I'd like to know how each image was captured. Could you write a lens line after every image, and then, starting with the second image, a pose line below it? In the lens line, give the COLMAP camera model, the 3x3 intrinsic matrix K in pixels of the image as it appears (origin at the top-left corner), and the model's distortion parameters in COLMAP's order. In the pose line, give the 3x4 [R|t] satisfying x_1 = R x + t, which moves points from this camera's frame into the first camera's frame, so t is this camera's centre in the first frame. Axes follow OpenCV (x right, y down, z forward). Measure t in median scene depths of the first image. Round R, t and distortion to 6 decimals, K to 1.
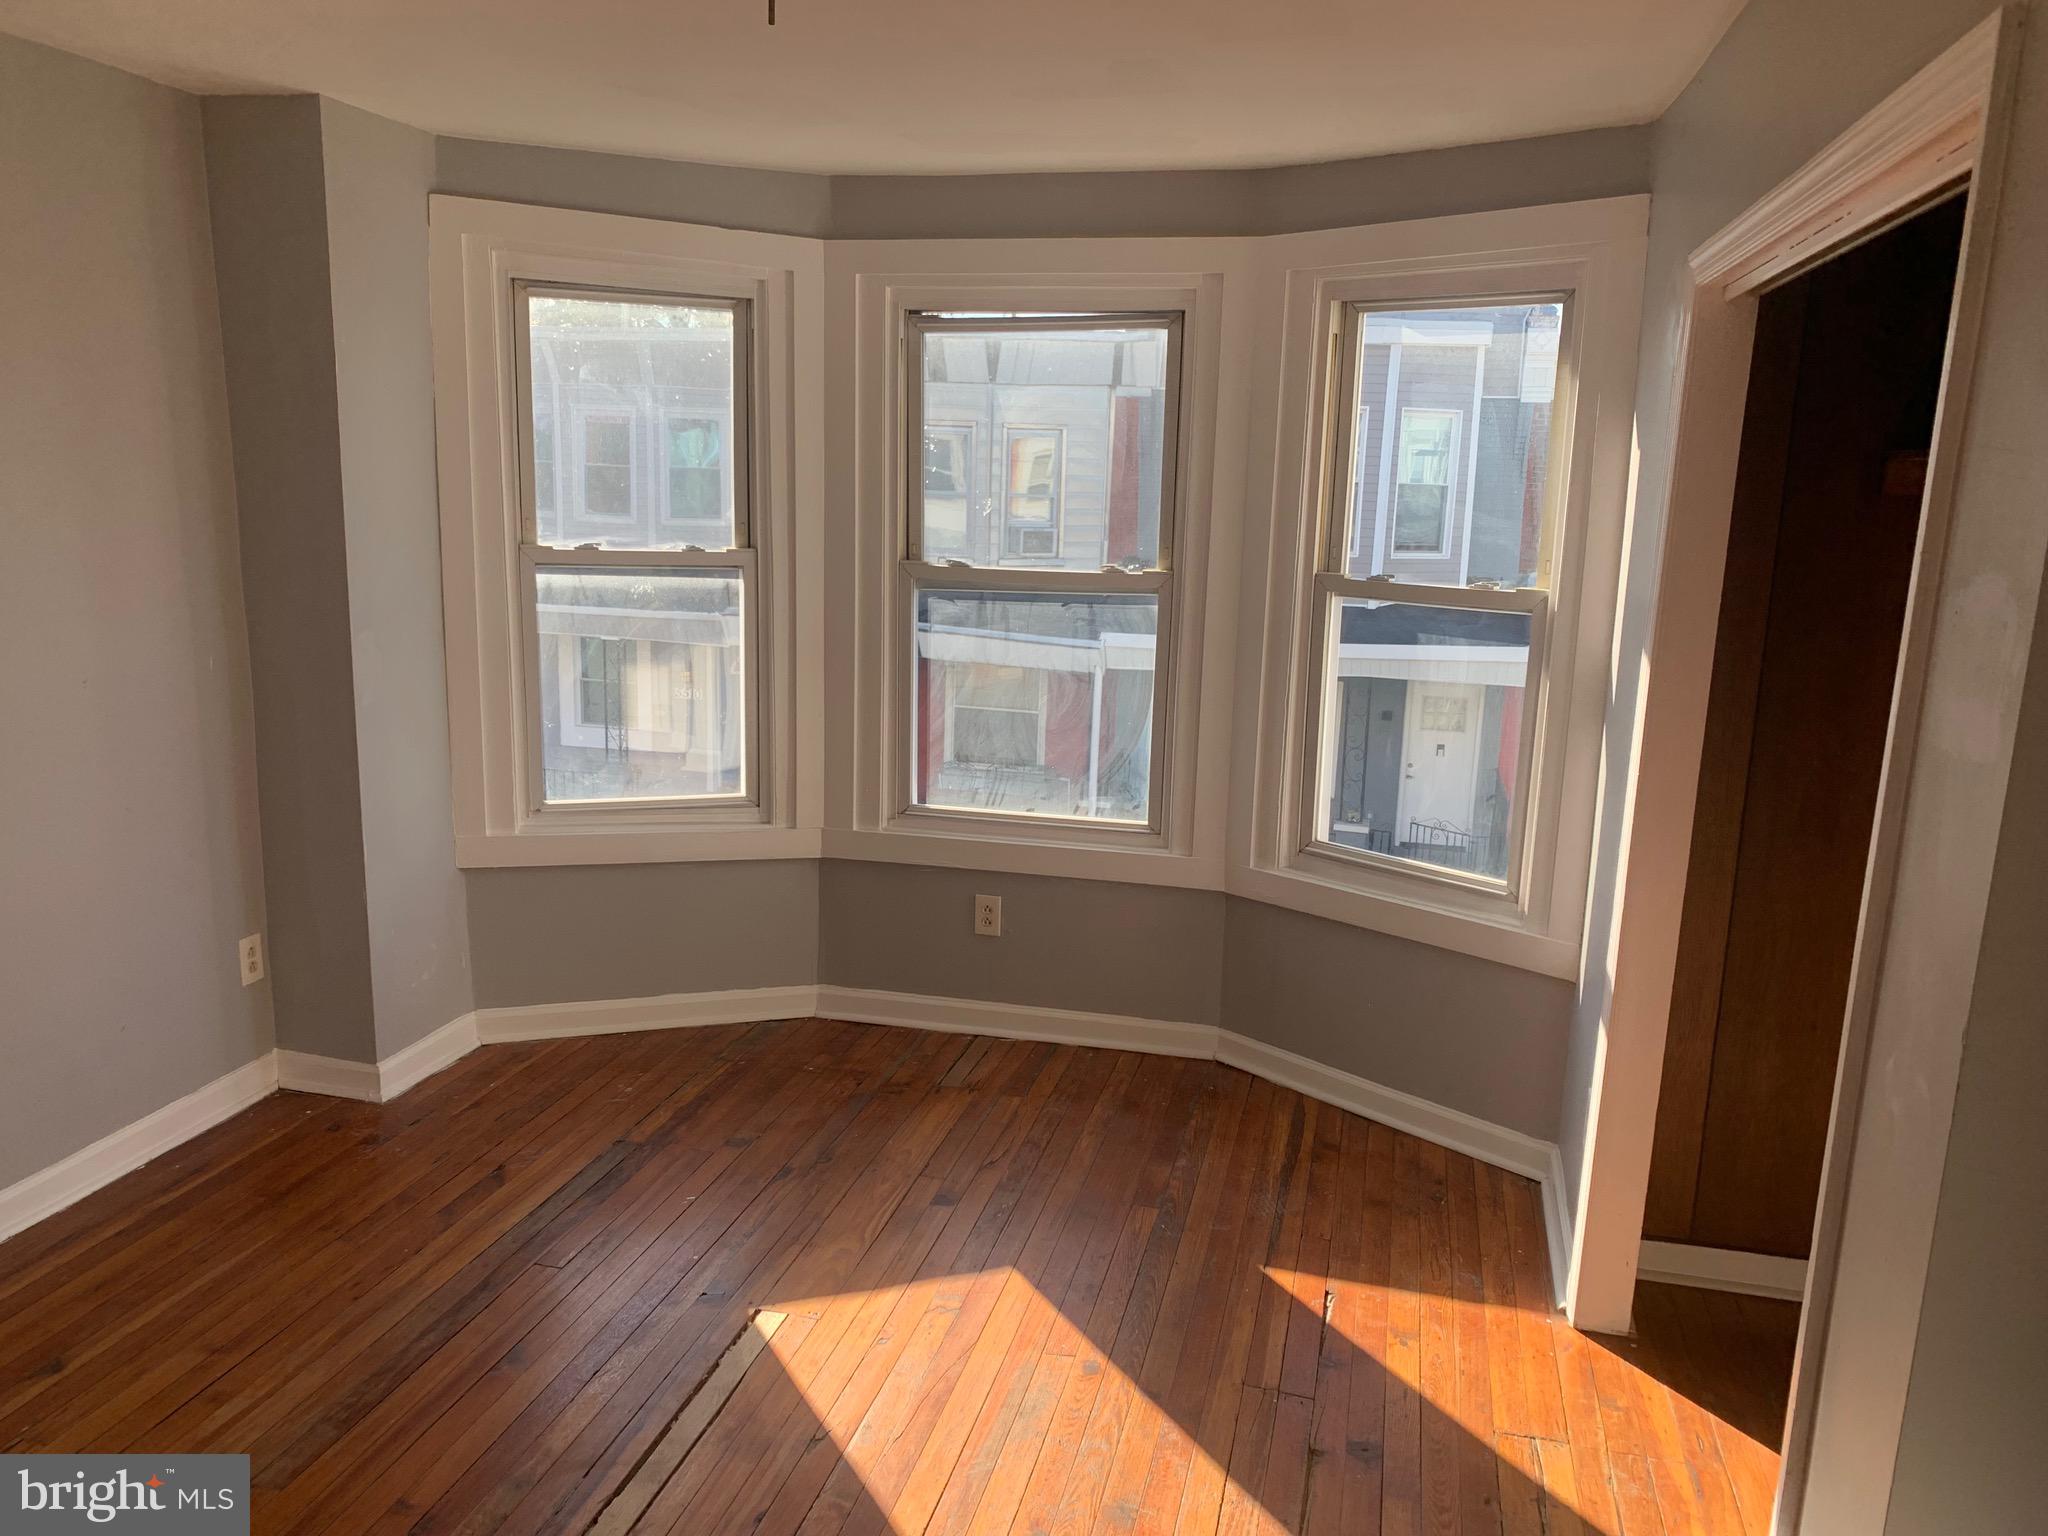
lens RADIAL K [[1578.8, 0, 1024.8], [0, 1578.8, 773.0], [0, 0, 1]] dist [0.053565, -0.092809]
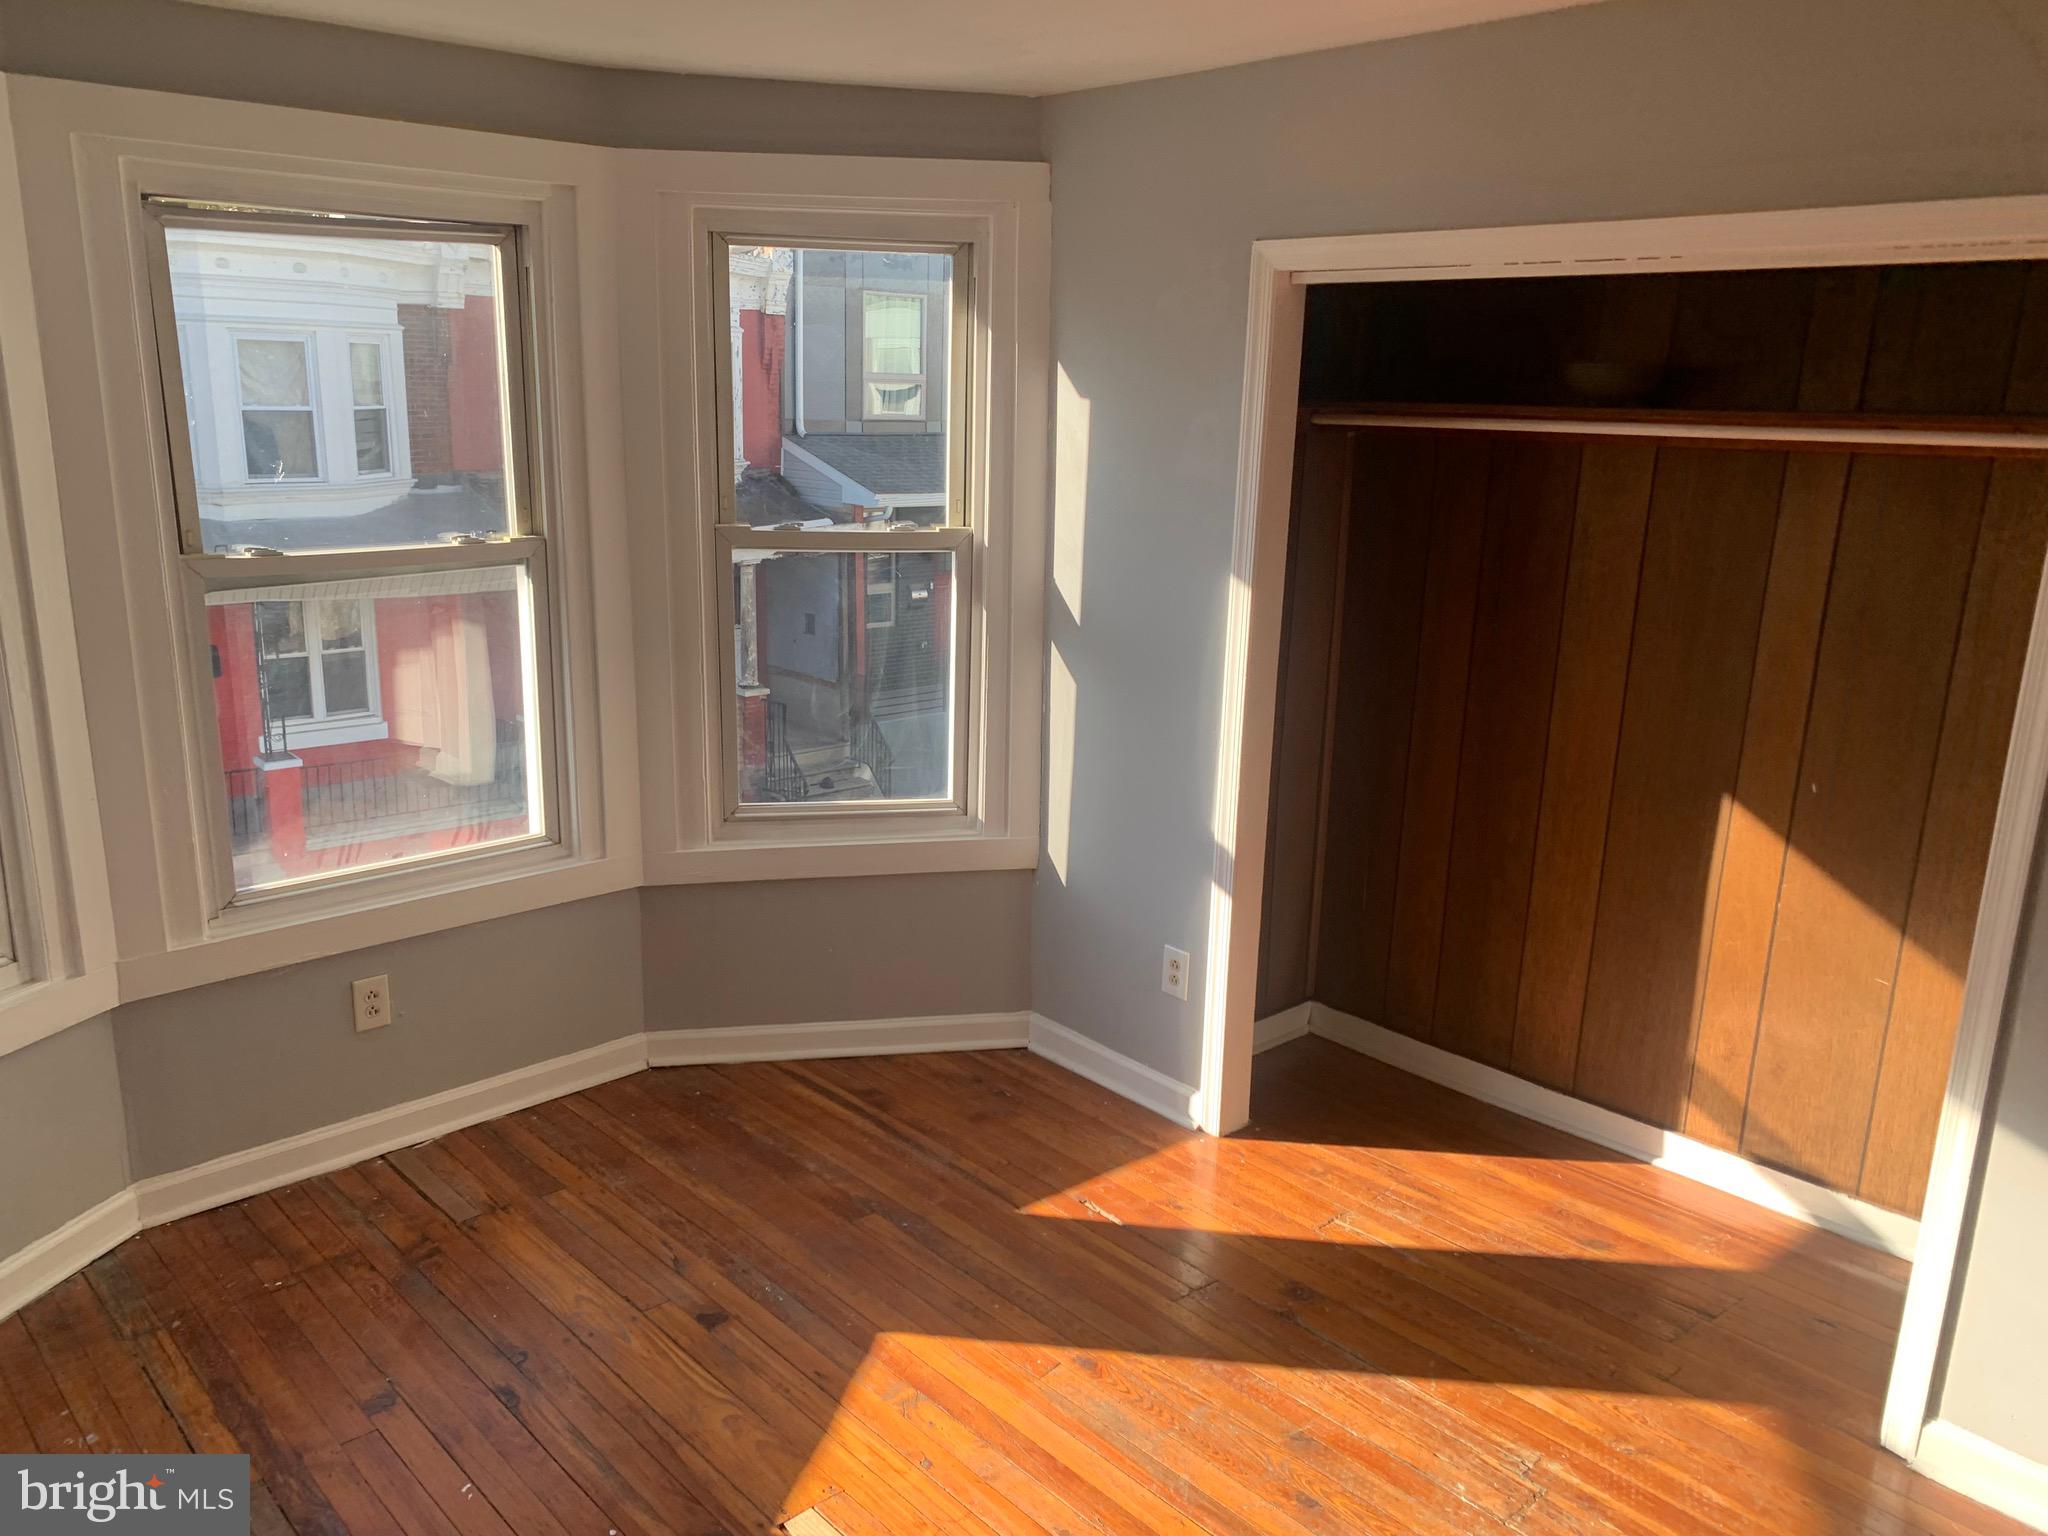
lens RADIAL K [[1560.7, 0, 1016.5], [0, 1560.7, 766.8], [0, 0, 1]] dist [0.061435, -0.058341]
pose [[0.565895, -0.215470, 0.795824, -0.494484], [0.157583, 0.975718, 0.152123, -0.102832], [-0.809278, 0.039323, 0.586108, 0.326684]]
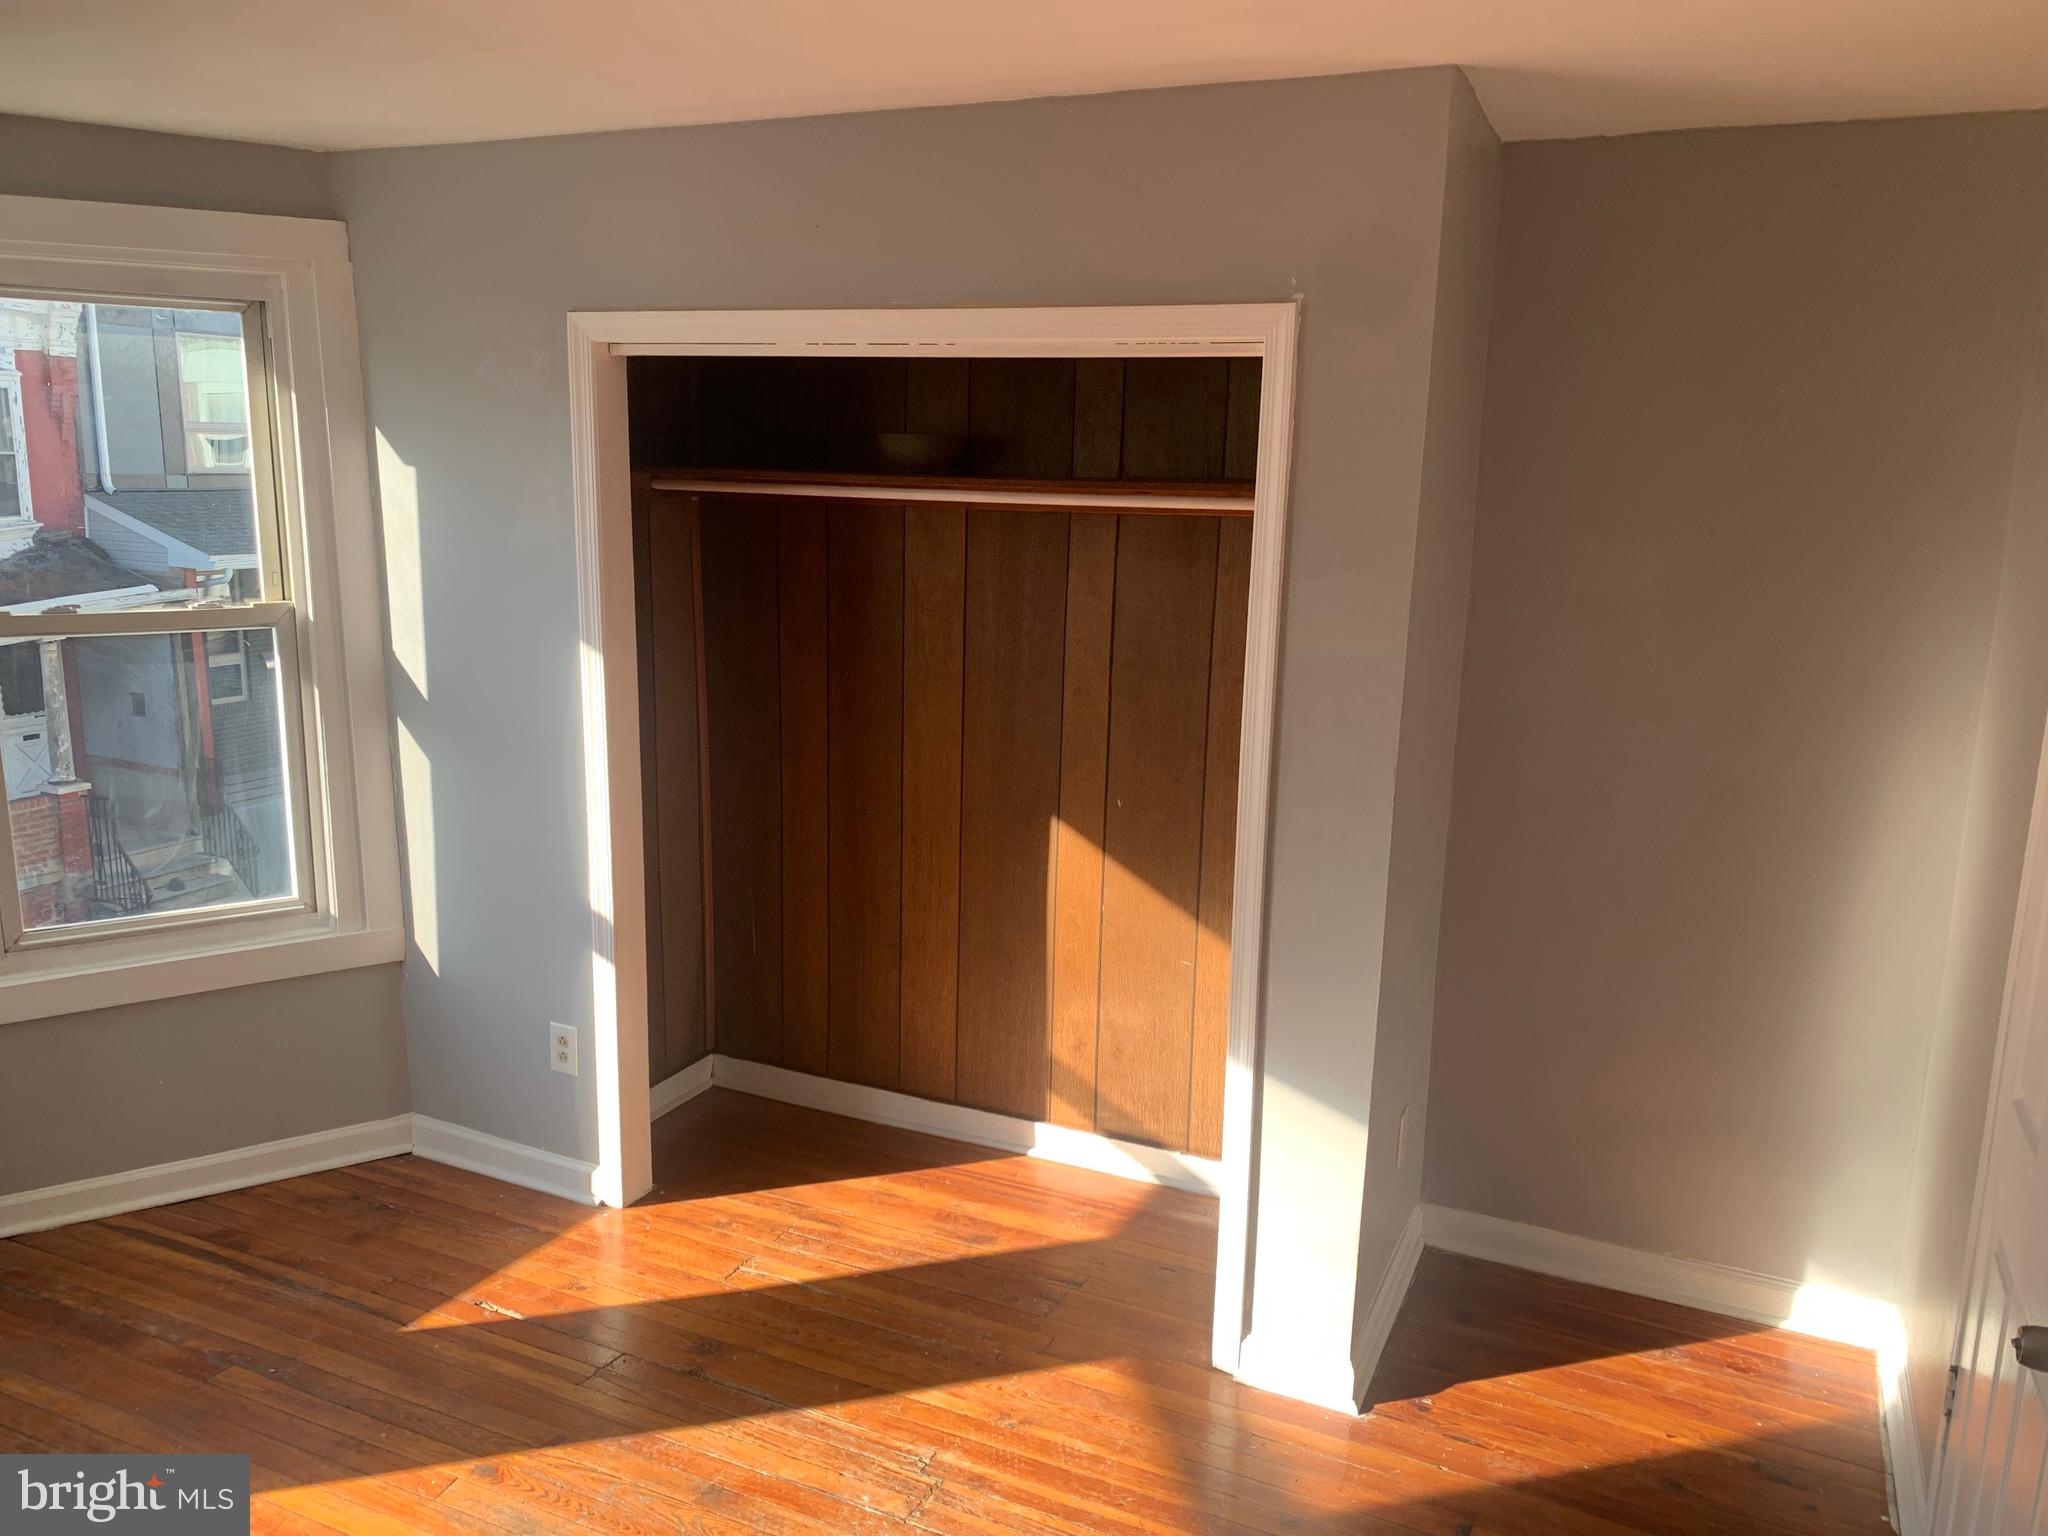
lens RADIAL K [[1560.7, 0, 1016.5], [0, 1560.7, 766.8], [0, 0, 1]] dist [0.061435, -0.058341]
pose [[0.219211, -0.226400, 0.949047, -0.499347], [0.184413, 0.964787, 0.187559, -0.107533], [-0.958091, 0.133901, 0.253242, 0.294194]]
